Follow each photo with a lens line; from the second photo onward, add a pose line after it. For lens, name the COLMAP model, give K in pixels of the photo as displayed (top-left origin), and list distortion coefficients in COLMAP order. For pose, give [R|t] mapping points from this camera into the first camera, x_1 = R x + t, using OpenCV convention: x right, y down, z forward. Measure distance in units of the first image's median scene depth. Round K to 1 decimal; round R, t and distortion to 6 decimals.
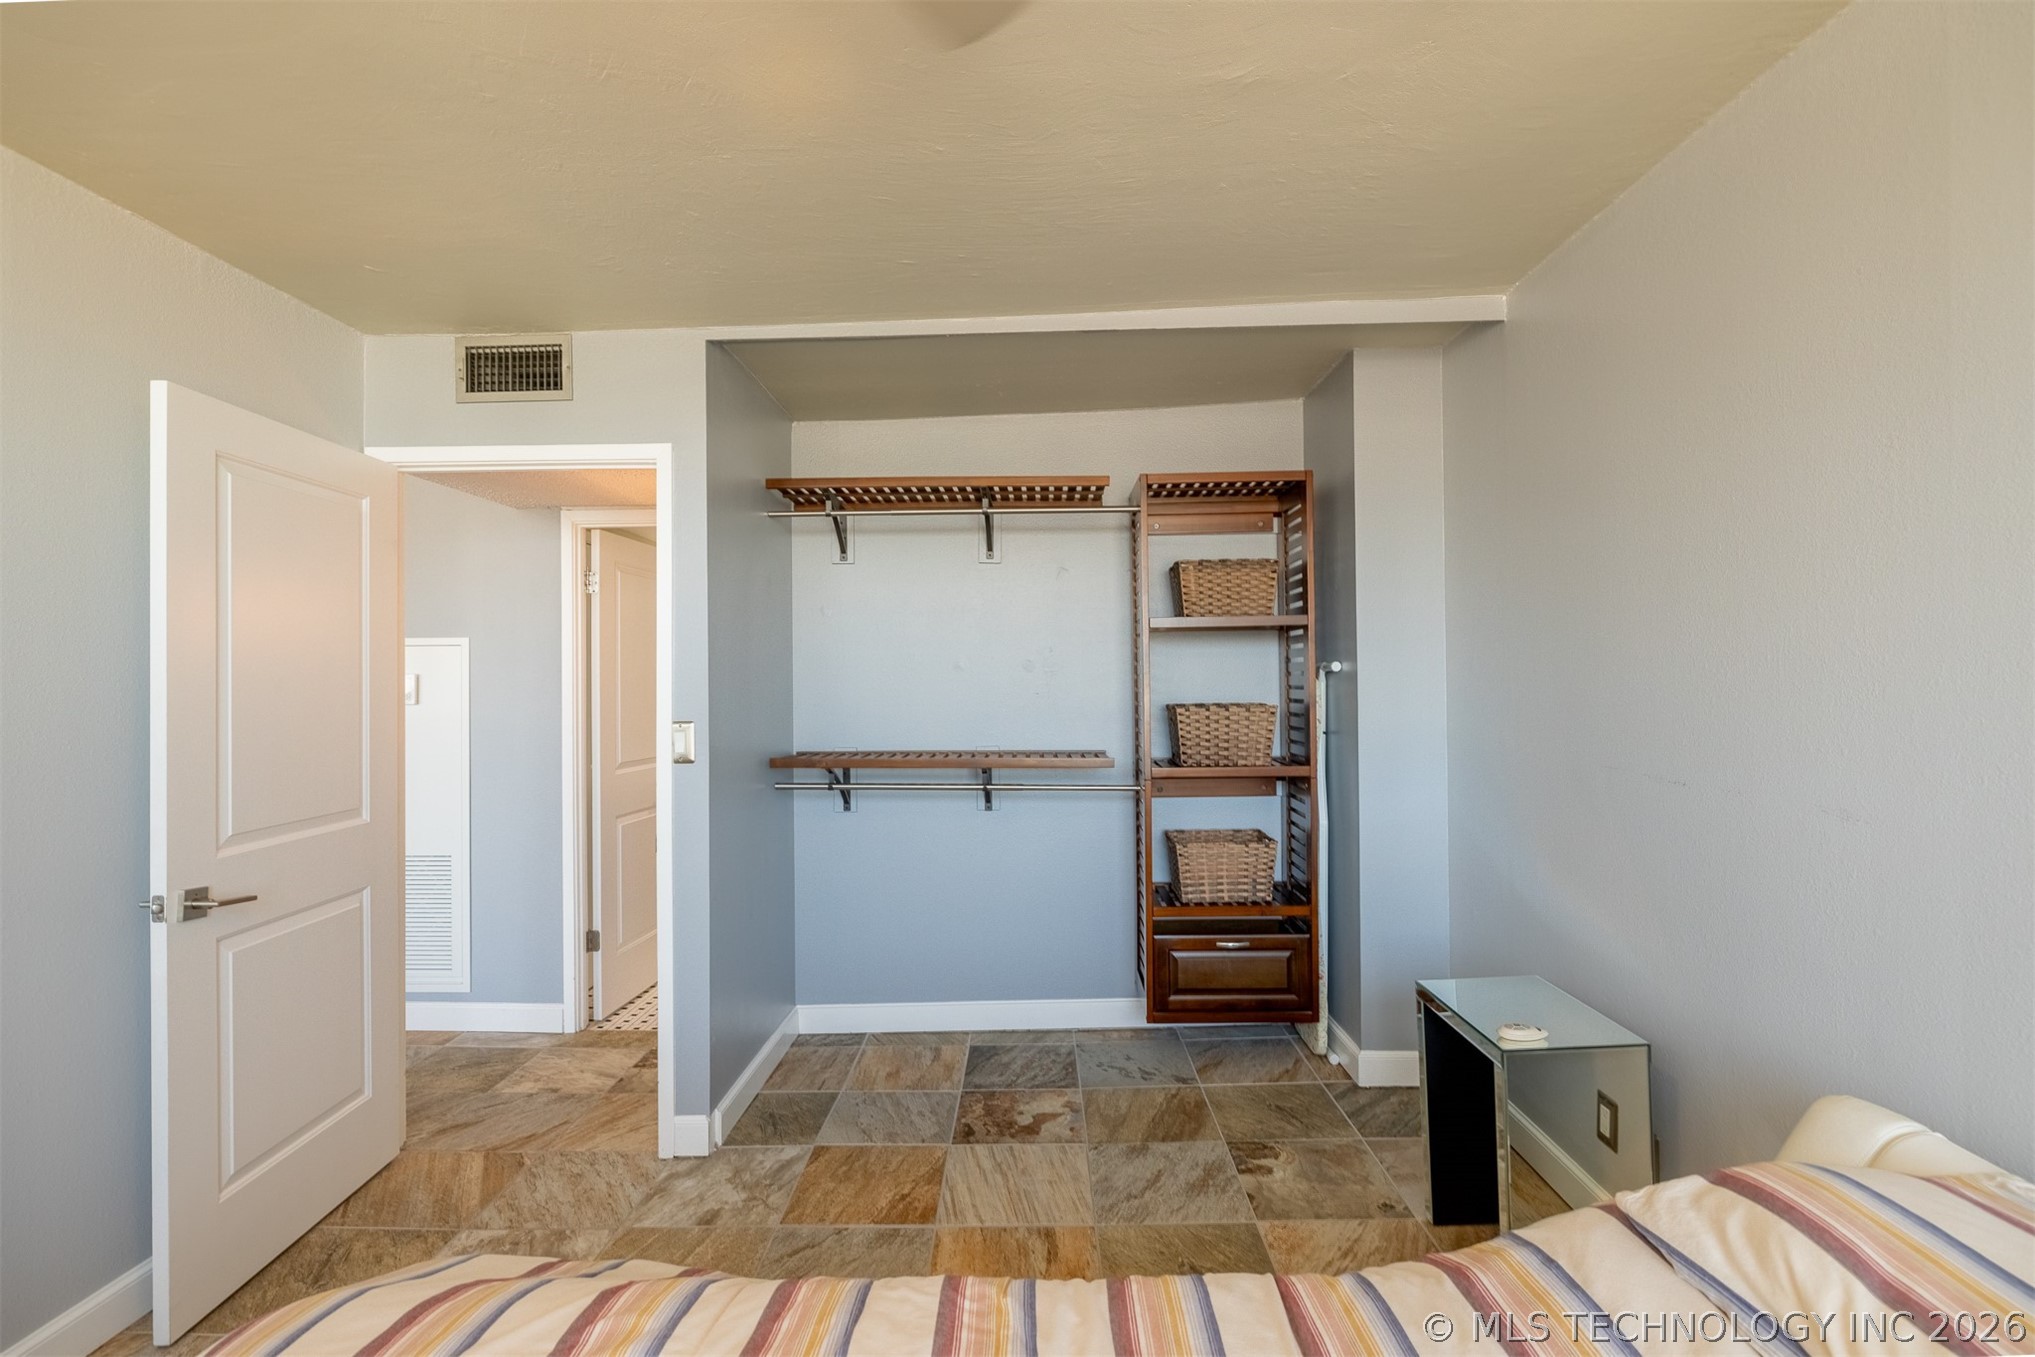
lens RADIAL K [[950.3, 0, 1015.9], [0, 950.3, 678.5], [0, 0, 1]] dist [-0.012349, 0.000017]
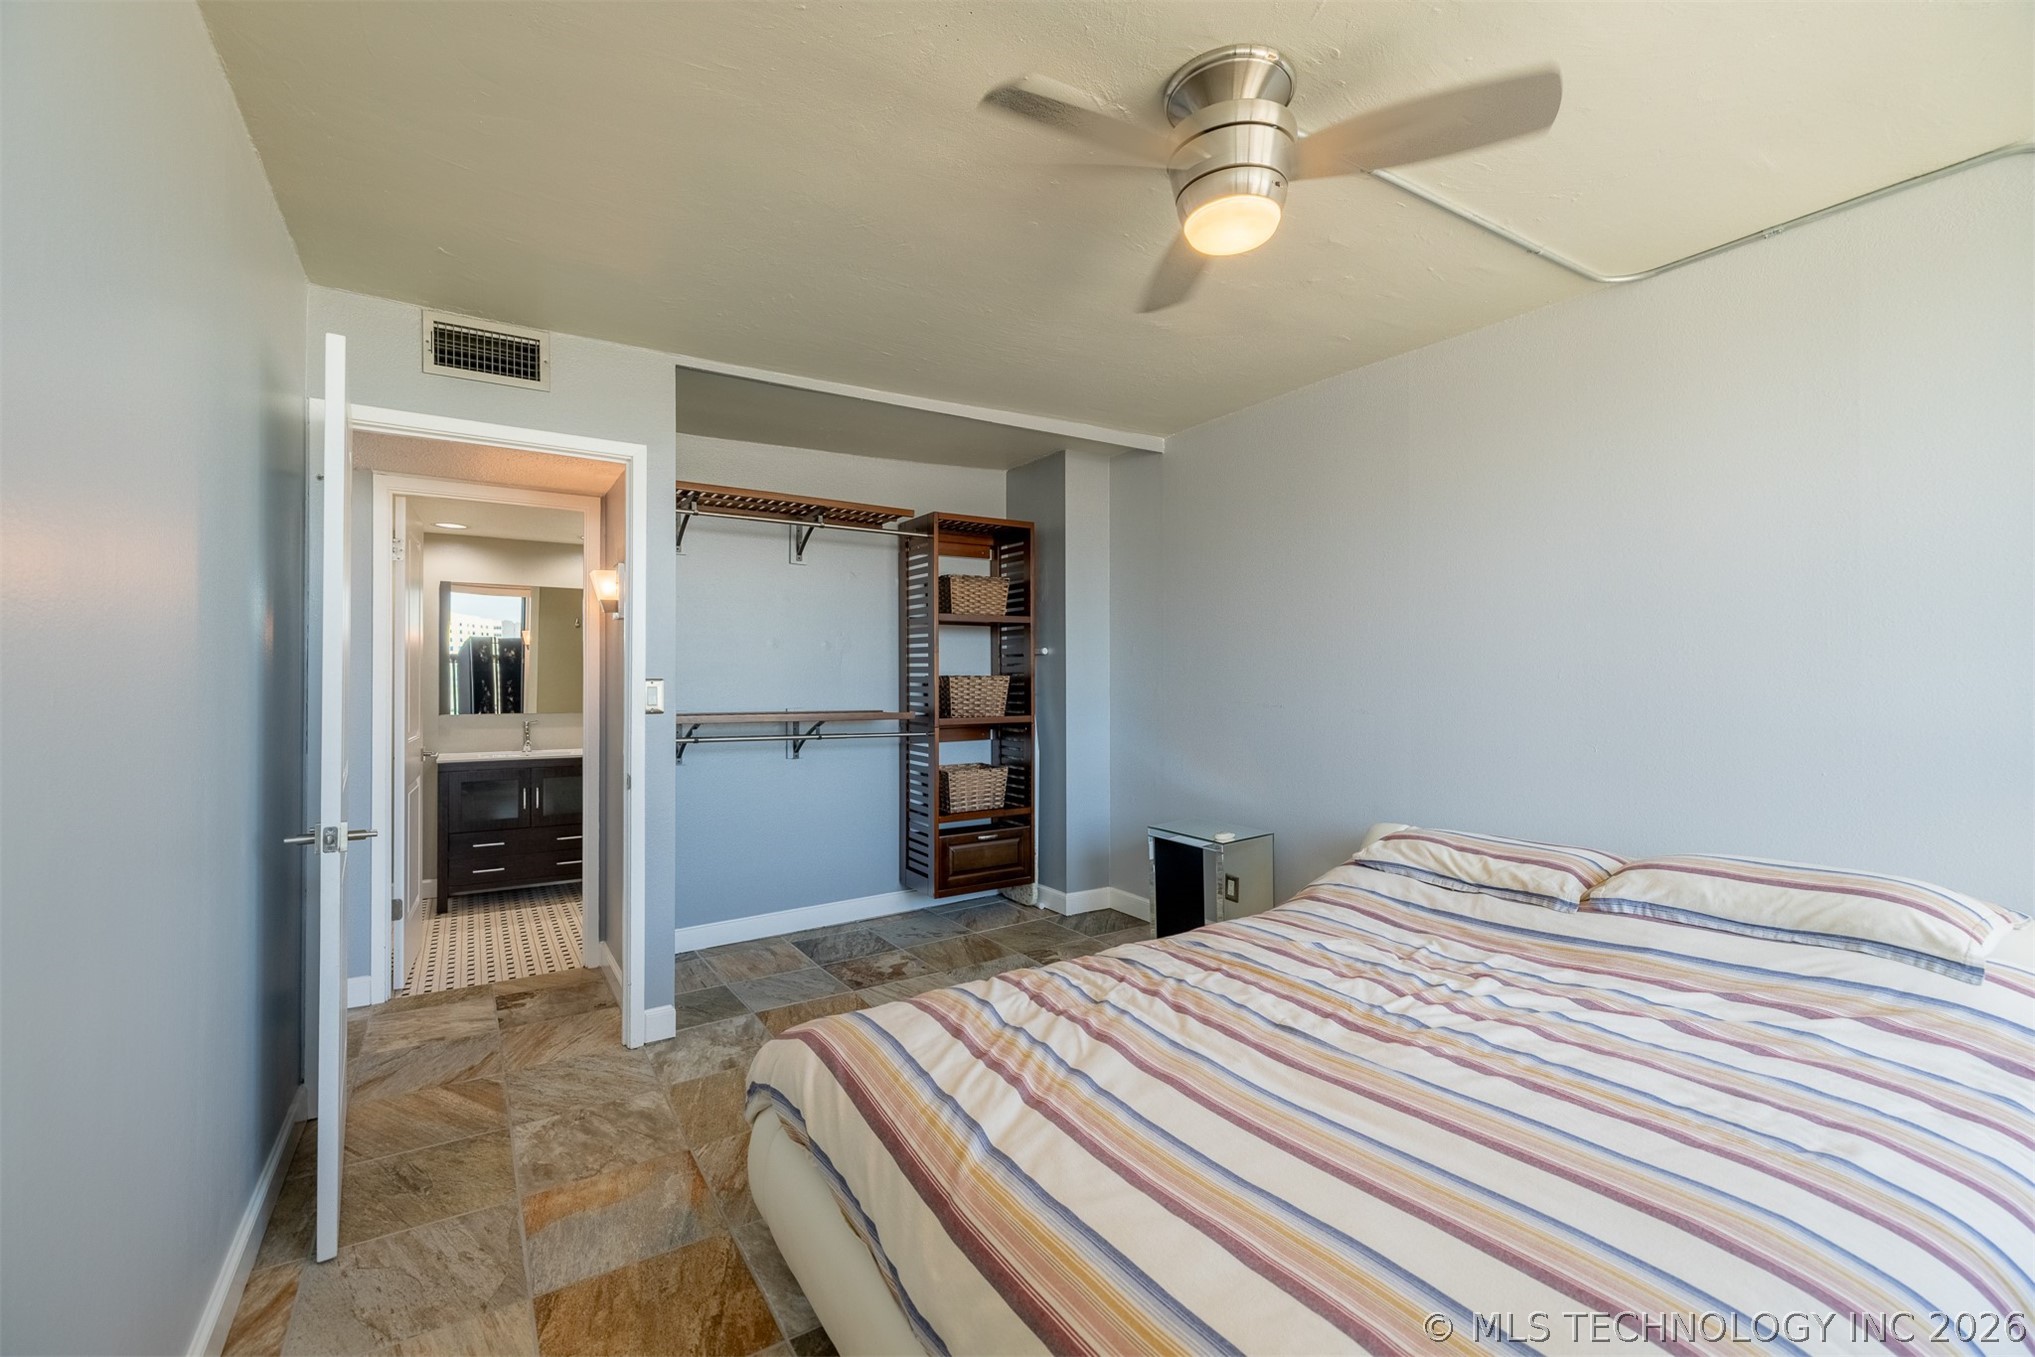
lens RADIAL K [[857.7, 0, 1013.3], [0, 857.7, 675.5], [0, 0, 1]] dist [0.002512, -0.000572]
pose [[0.828195, 0.011180, 0.560329, -0.487520], [-0.009308, 0.999938, -0.006193, 0.036492], [-0.560363, -0.000087, 0.828247, -0.128662]]
